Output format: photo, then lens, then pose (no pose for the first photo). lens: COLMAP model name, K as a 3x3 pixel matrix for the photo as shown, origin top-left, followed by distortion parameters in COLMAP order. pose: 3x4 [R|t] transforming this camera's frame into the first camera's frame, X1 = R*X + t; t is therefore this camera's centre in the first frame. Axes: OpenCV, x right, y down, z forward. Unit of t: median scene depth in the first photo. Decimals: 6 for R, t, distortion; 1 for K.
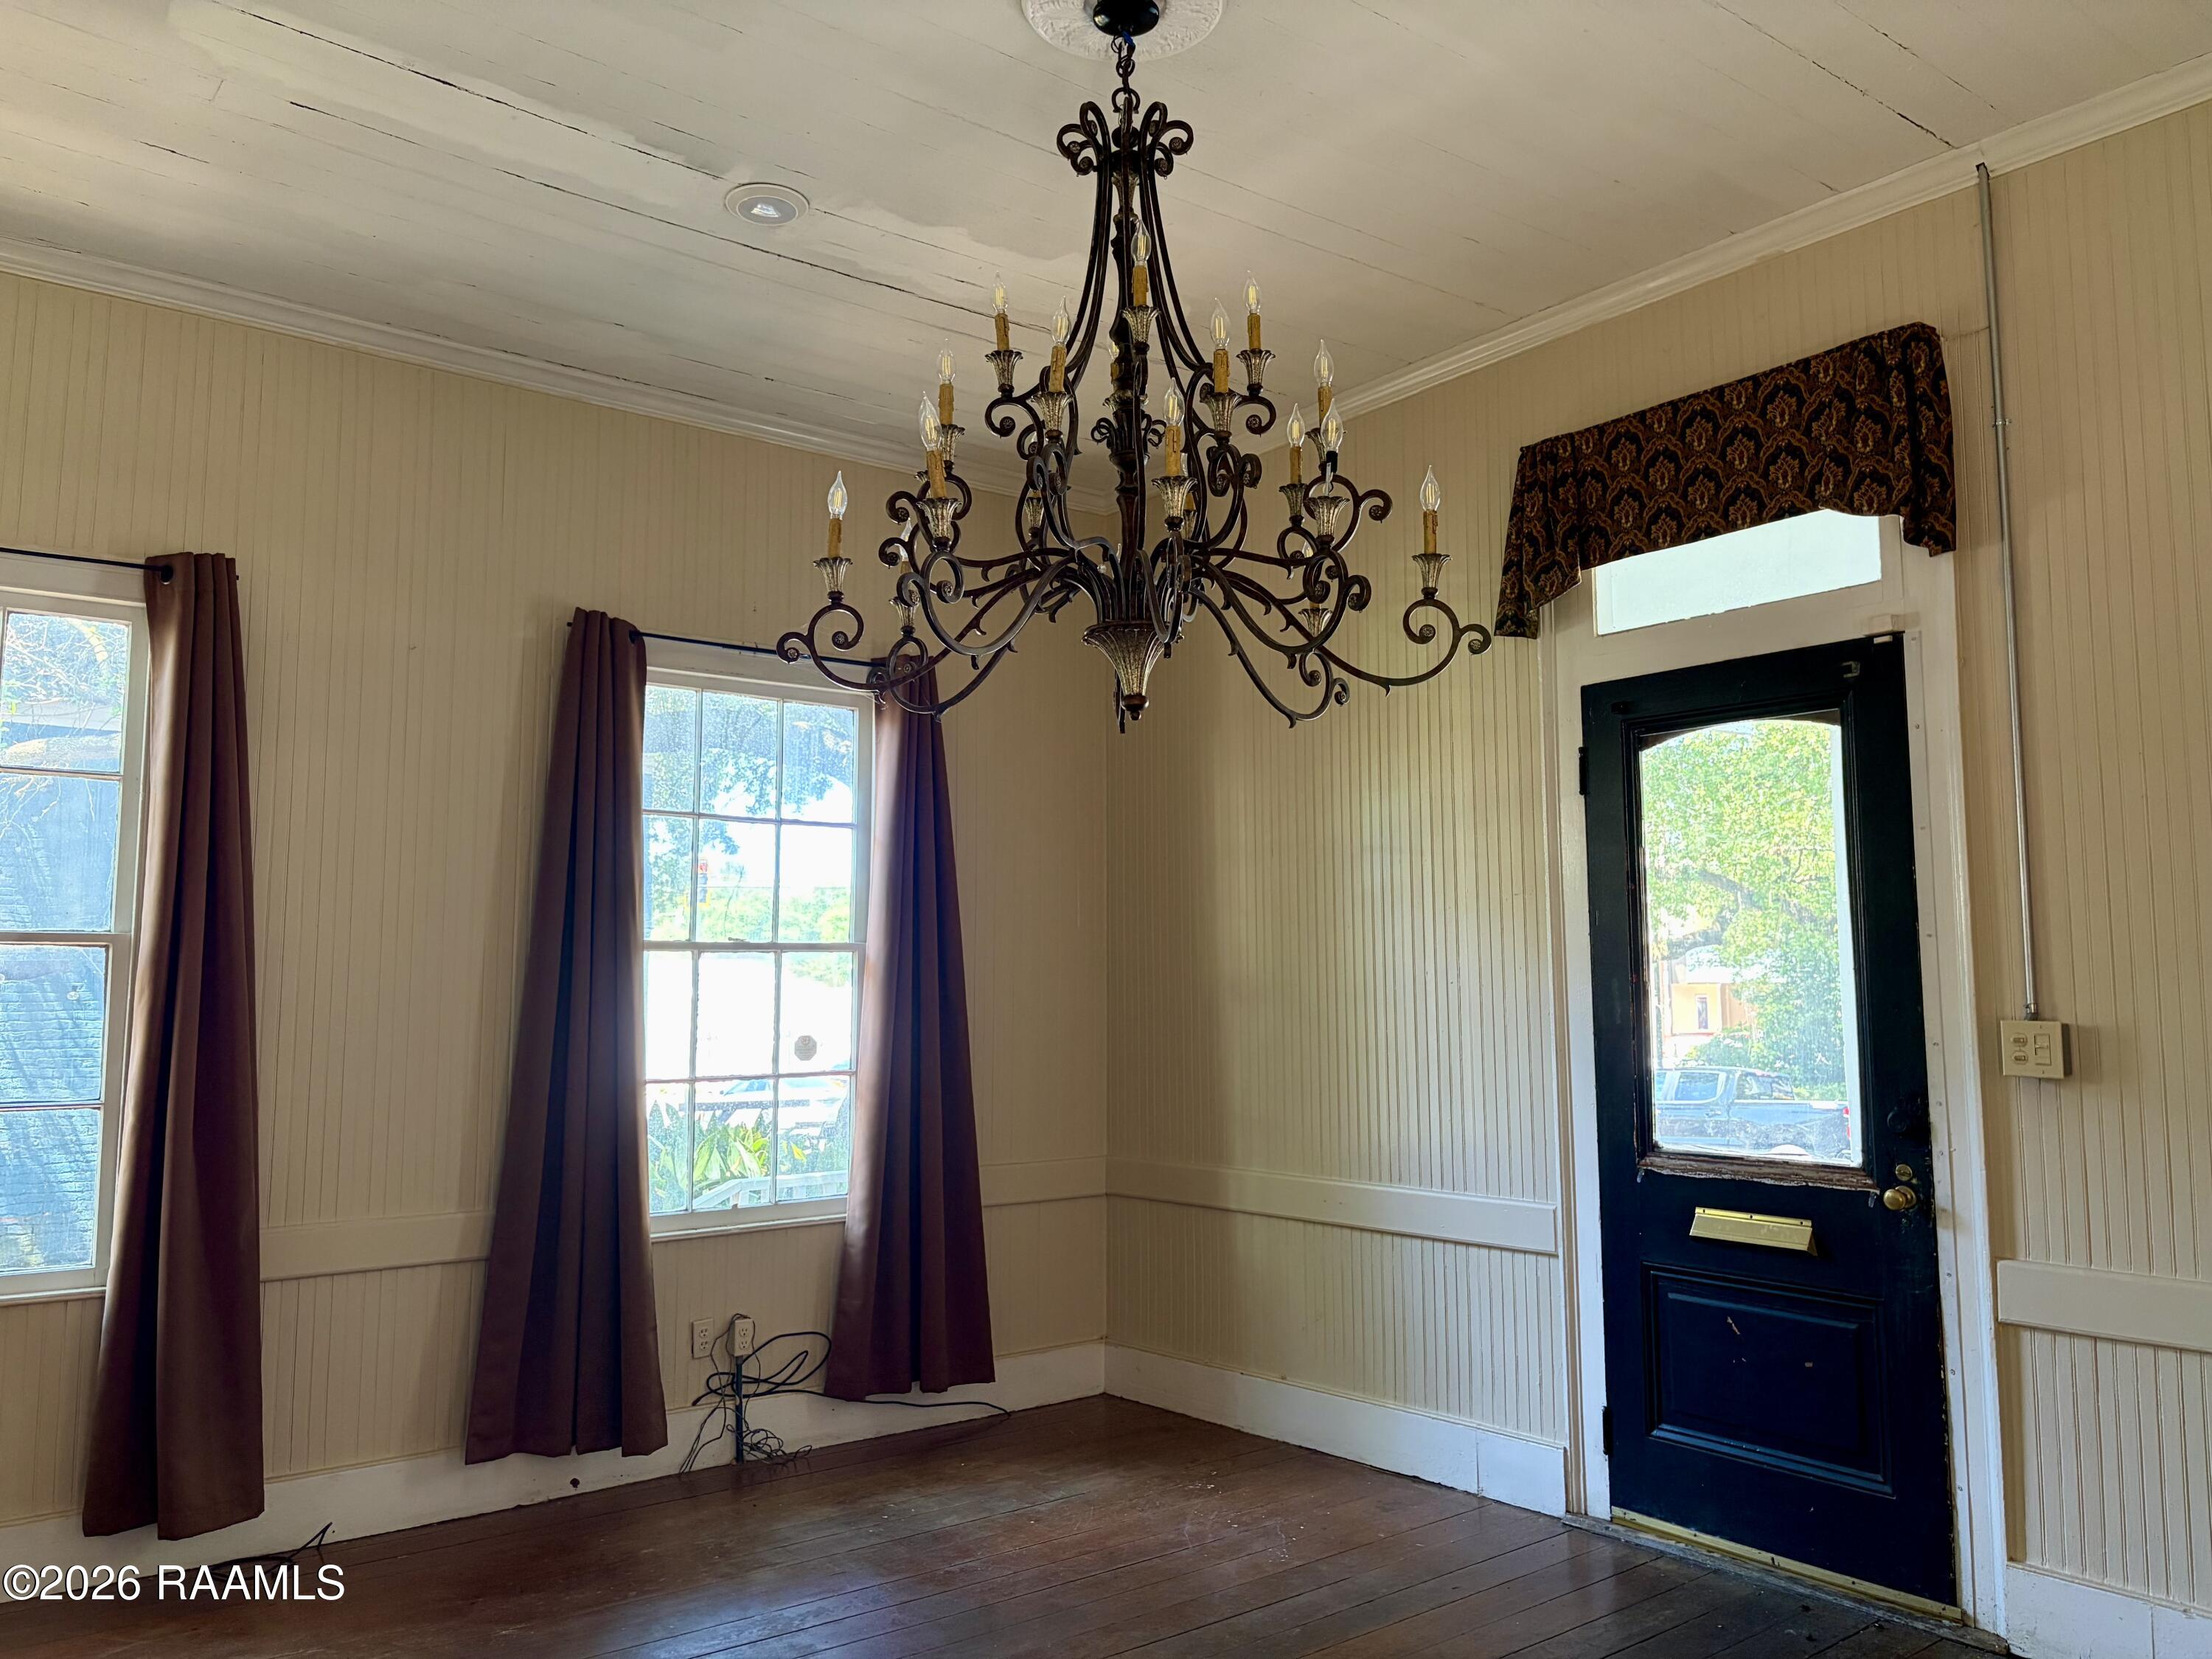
lens RADIAL K [[1683.6, 0, 1109.6], [0, 1683.6, 837.4], [0, 0, 1]] dist [0.016835, -0.007573]
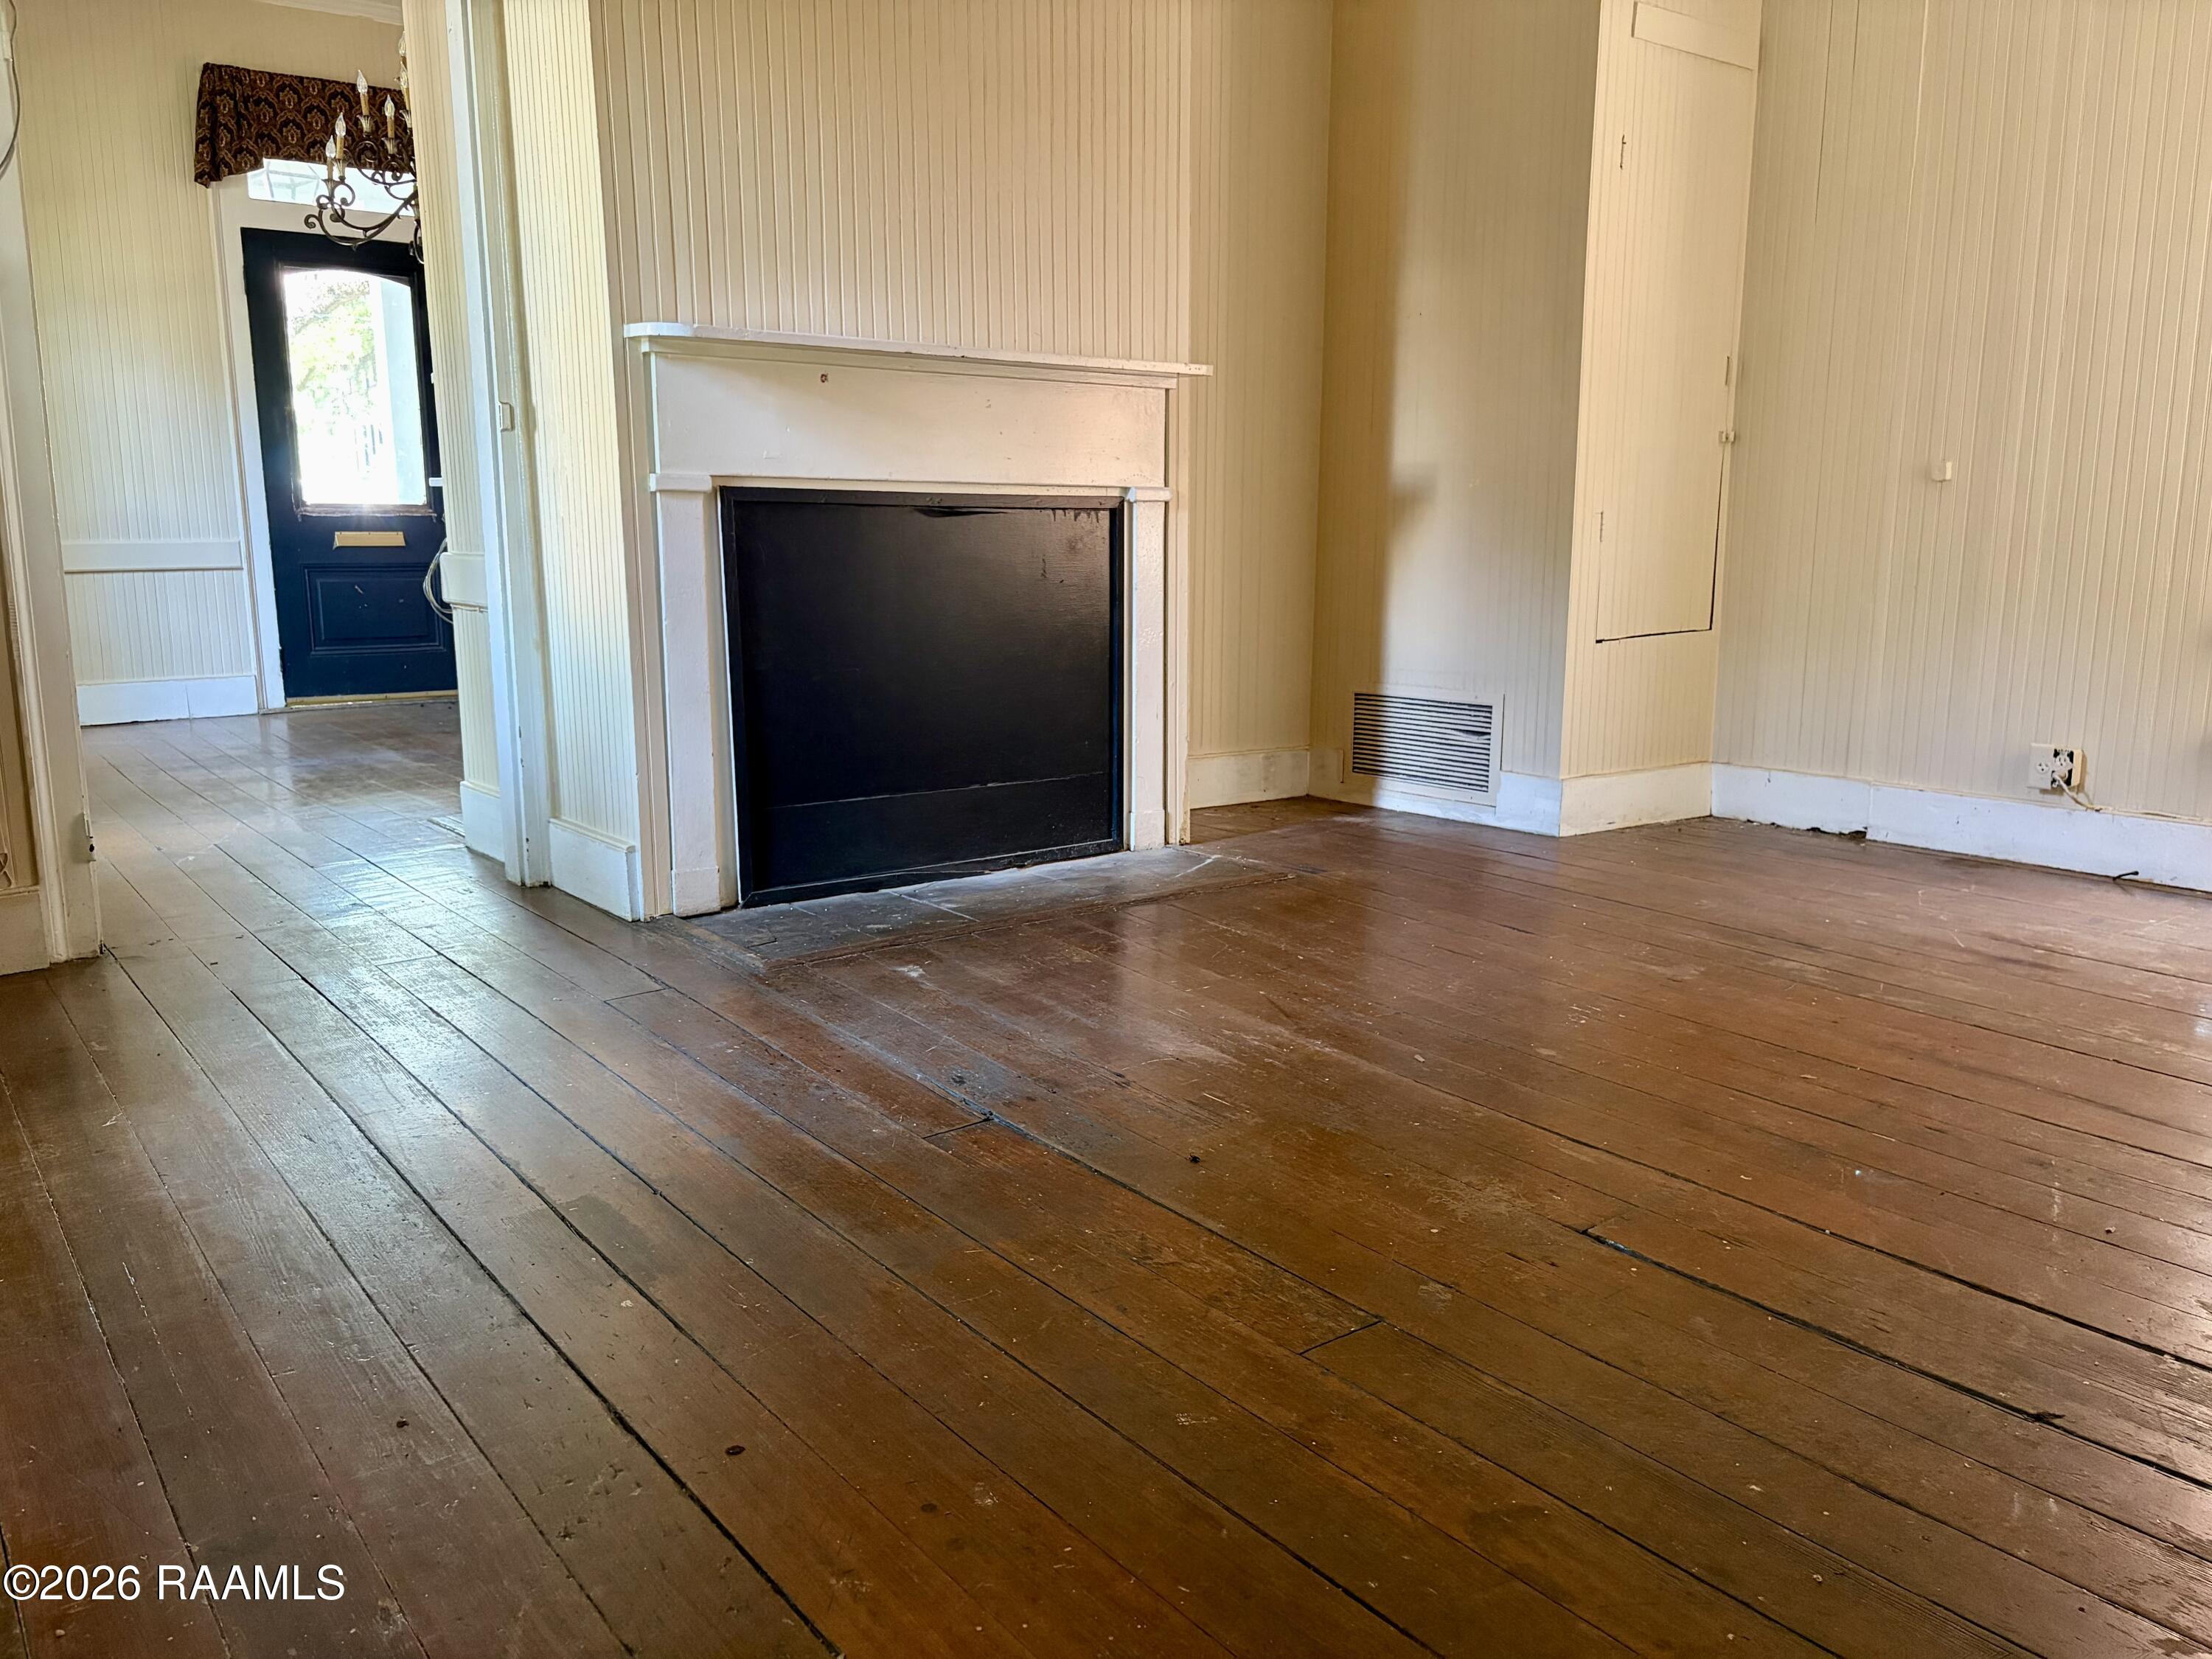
lens RADIAL K [[1683.6, 0, 1110.3], [0, 1683.6, 826.8], [0, 0, 1]] dist [0.016835, -0.007573]
pose [[0.021888, -0.171460, 0.984948, -1.404990], [-0.092949, 0.980568, 0.172763, 0.119180], [-0.995430, -0.095332, 0.005526, 0.070406]]
